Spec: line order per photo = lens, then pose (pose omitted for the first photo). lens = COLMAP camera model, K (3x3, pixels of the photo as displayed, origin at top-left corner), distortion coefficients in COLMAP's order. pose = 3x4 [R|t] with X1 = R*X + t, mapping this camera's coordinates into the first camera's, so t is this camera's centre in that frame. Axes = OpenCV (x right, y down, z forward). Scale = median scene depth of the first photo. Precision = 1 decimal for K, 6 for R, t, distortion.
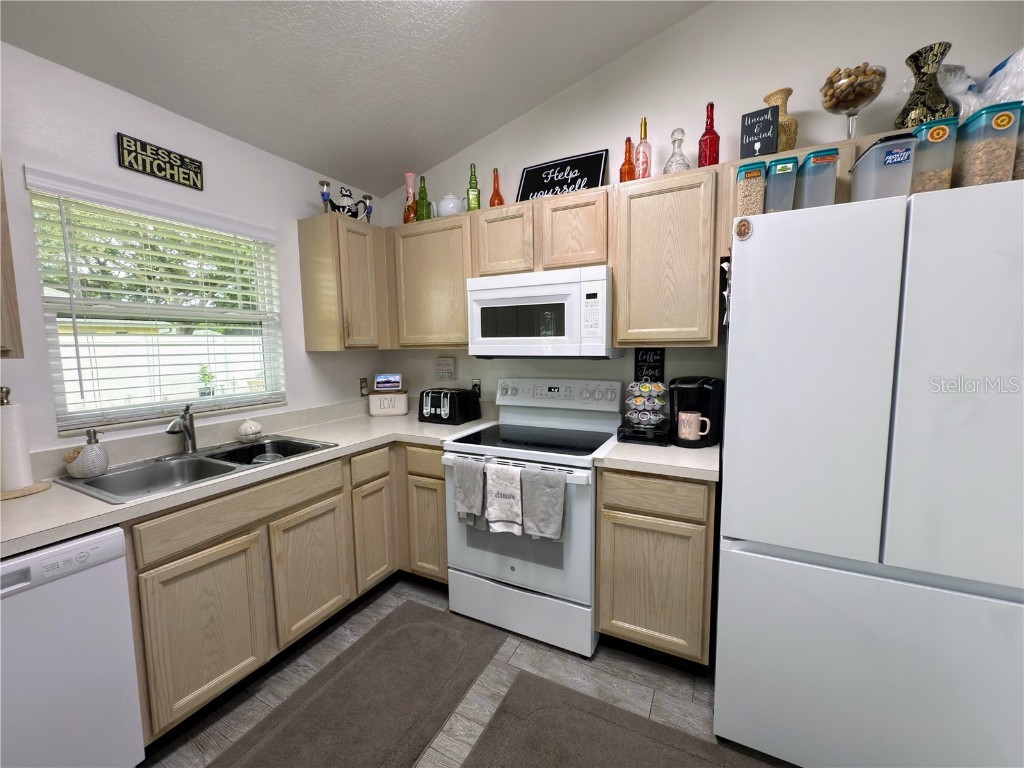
lens RADIAL K [[407.7, 0, 514.5], [0, 407.7, 383.7], [0, 0, 1]] dist [0.001007, -0.000891]
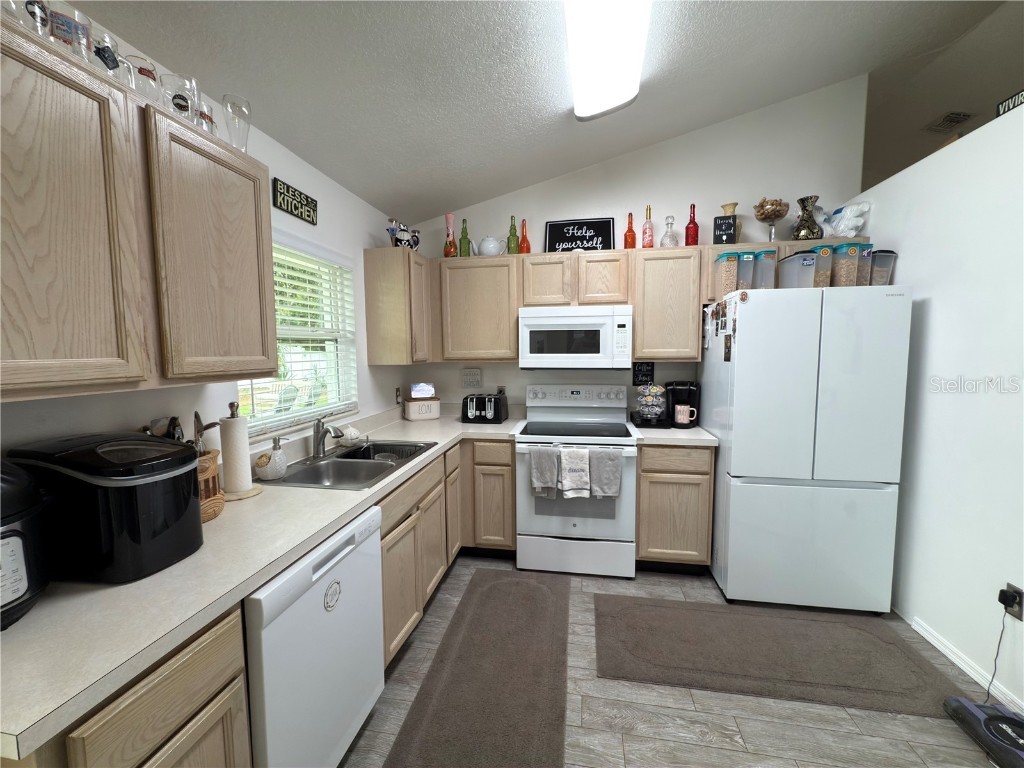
lens RADIAL K [[407.7, 0, 514.2], [0, 407.7, 383.8], [0, 0, 1]] dist [0.001007, -0.000891]
pose [[0.954828, -0.020585, 0.296445, -0.588056], [0.024341, 0.999663, -0.008984, -0.009312], [-0.296160, 0.015794, 0.955008, -0.242786]]
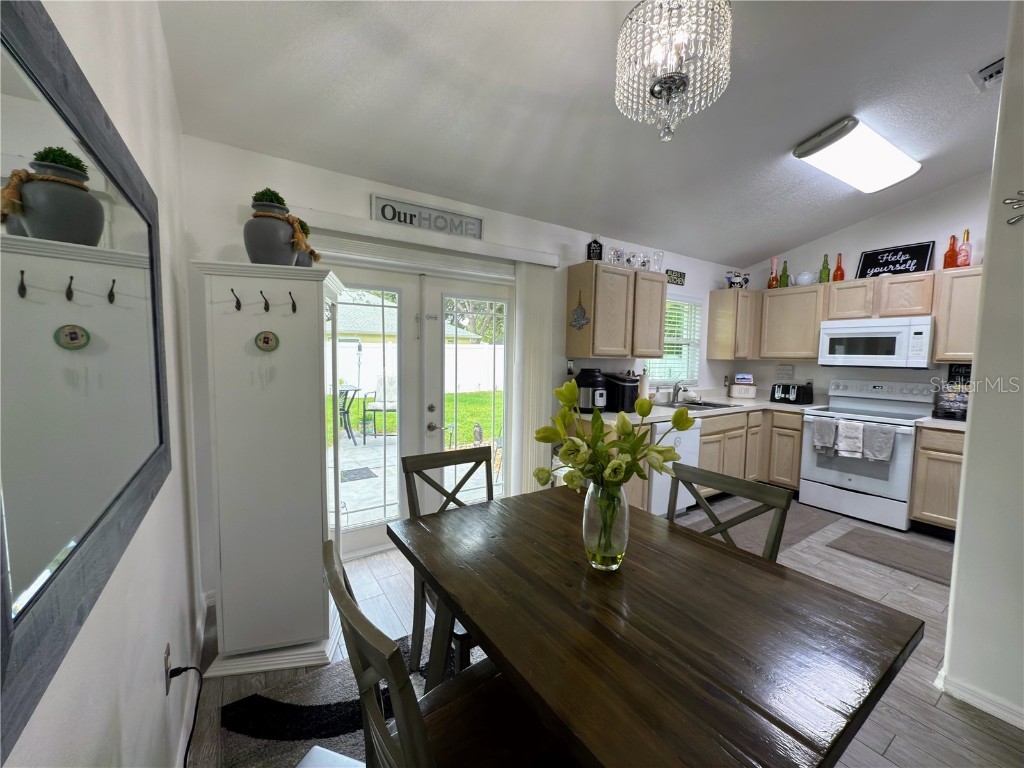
lens RADIAL K [[407.7, 0, 512.6], [0, 407.7, 385.0], [0, 0, 1]] dist [0.001007, -0.000891]
pose [[0.868630, 0.062964, -0.491444, -0.452483], [-0.073153, 0.997320, -0.001521, 0.138729], [0.490031, 0.037272, 0.870908, -1.384708]]
